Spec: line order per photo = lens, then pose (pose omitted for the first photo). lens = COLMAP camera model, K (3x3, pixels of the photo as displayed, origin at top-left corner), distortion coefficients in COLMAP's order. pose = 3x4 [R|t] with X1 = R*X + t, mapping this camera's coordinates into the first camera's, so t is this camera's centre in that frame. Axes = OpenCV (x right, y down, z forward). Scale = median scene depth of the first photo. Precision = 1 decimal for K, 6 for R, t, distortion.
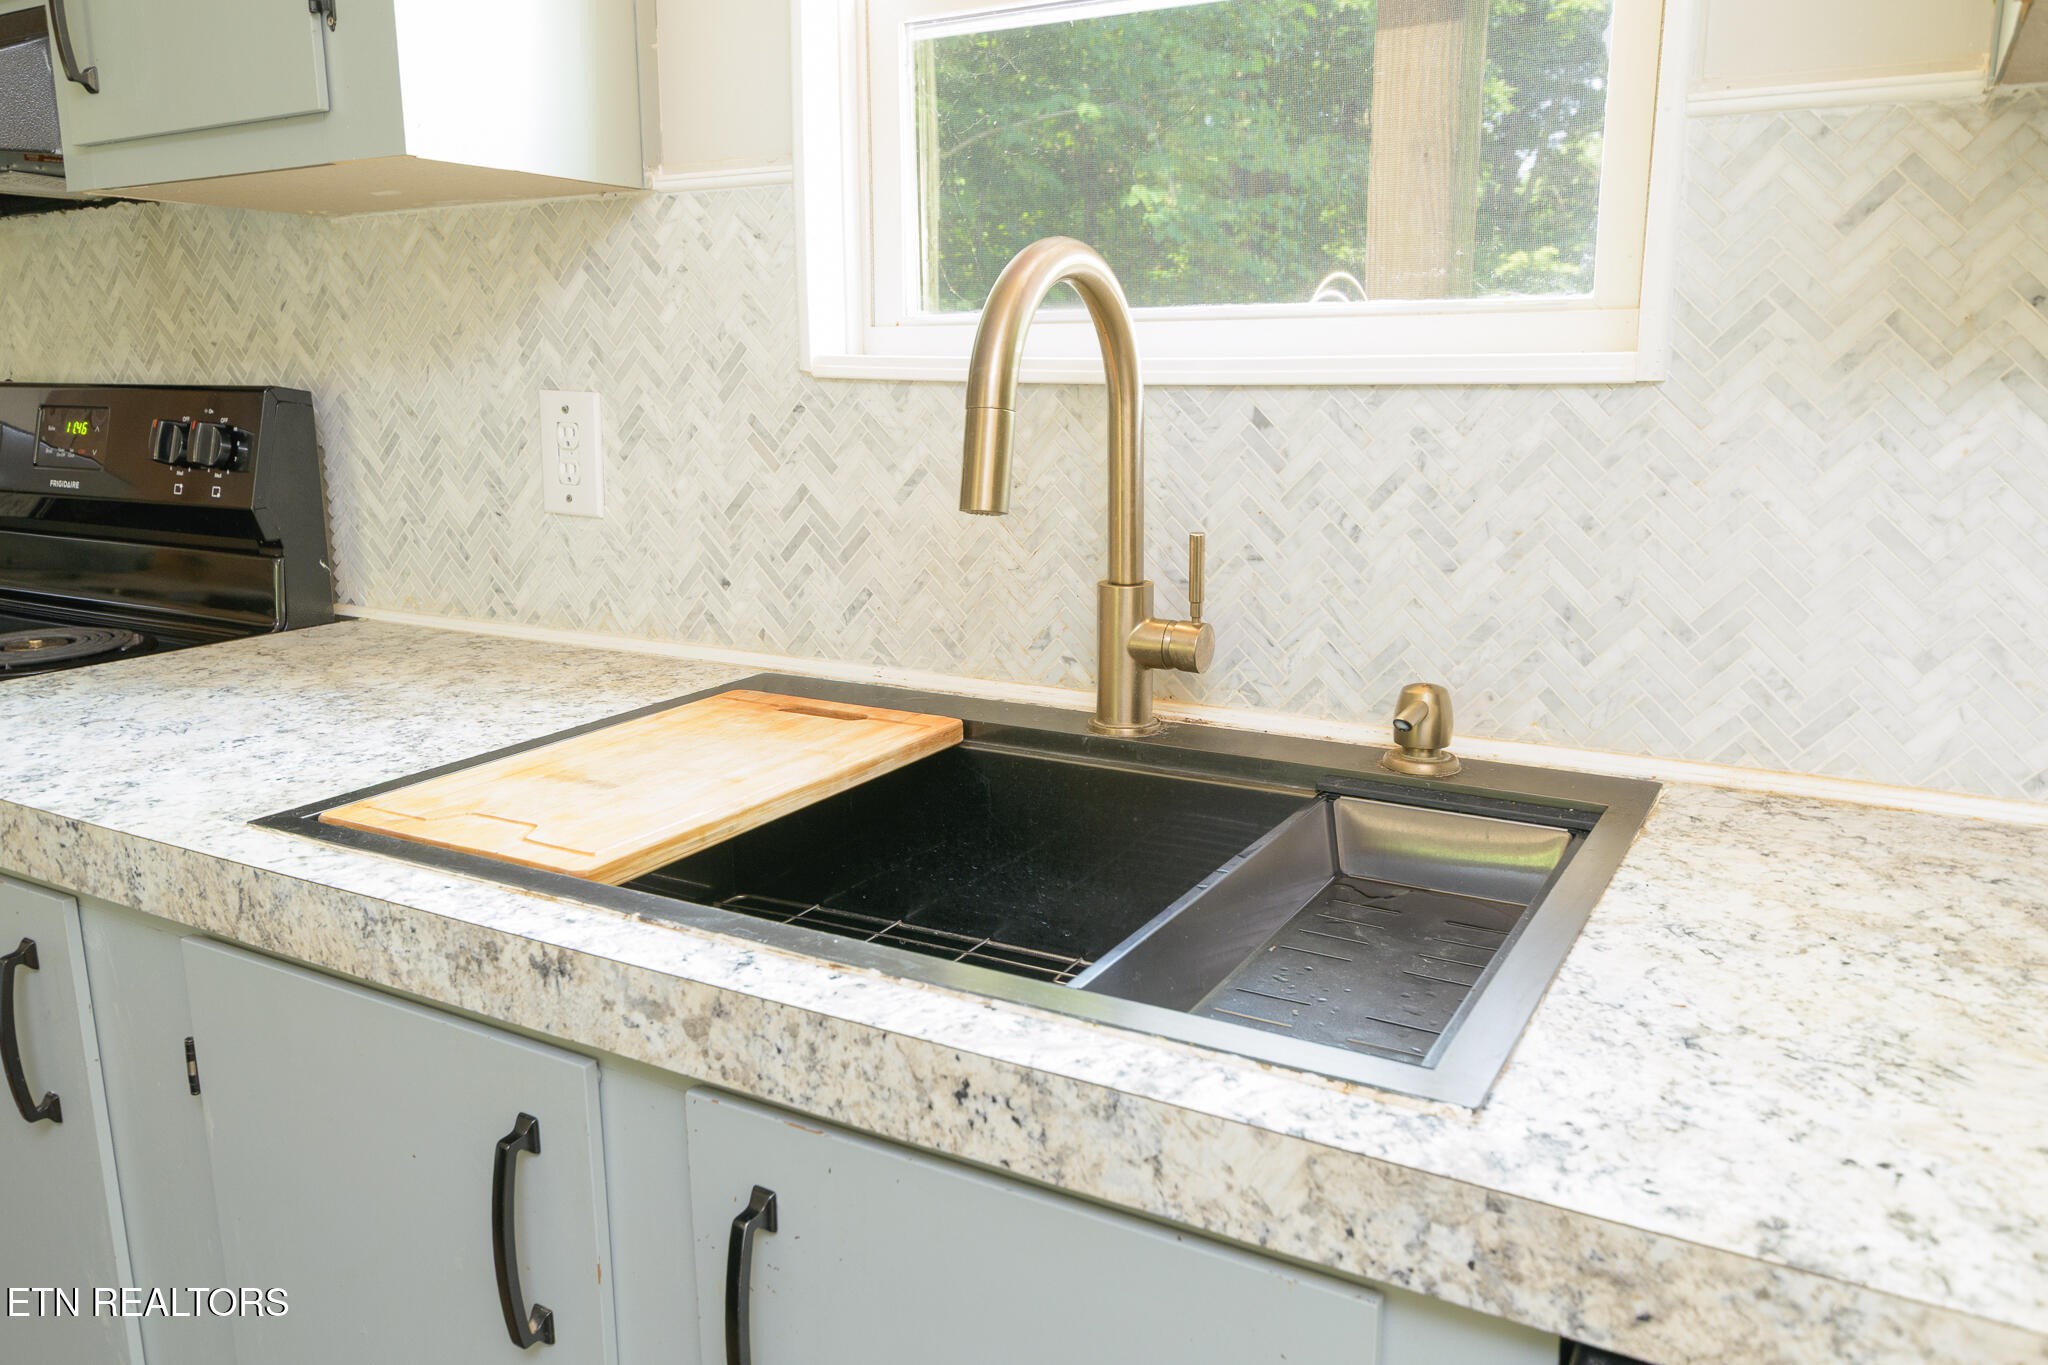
lens RADIAL K [[1502.7, 0, 1026.3], [0, 1502.7, 681.1], [0, 0, 1]] dist [0.000170, 0.000632]
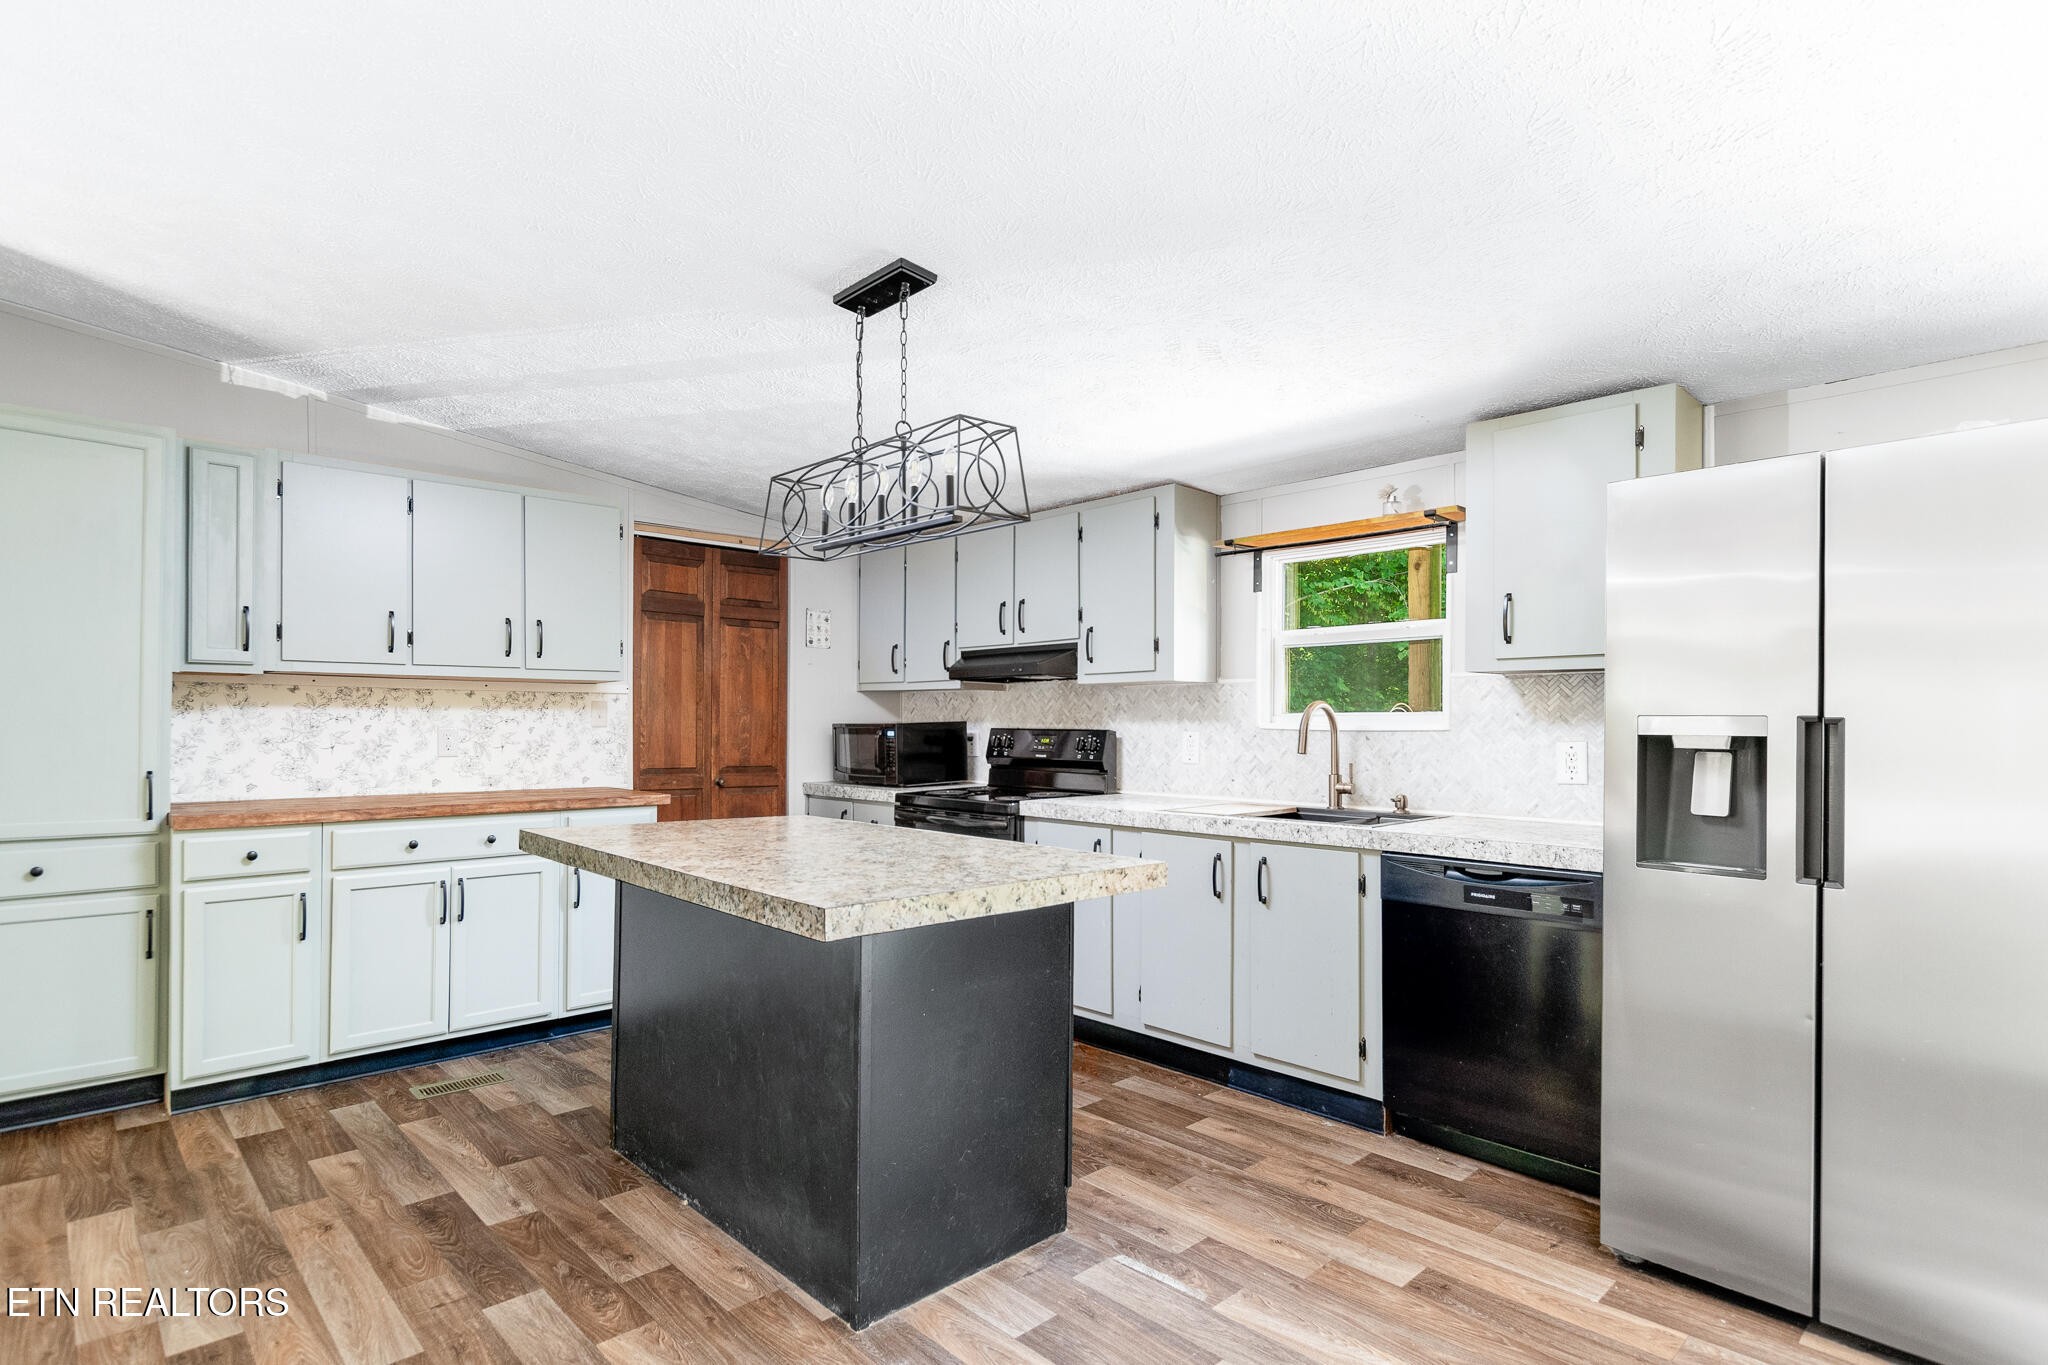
lens RADIAL K [[1044.6, 0, 1019.1], [0, 1044.6, 695.4], [0, 0, 1]] dist [-0.001956, 0.000479]
pose [[0.958593, 0.002480, -0.284768, 0.042140], [-0.069780, 0.971524, -0.226431, 0.399316], [0.276098, 0.236926, 0.931470, -1.849306]]
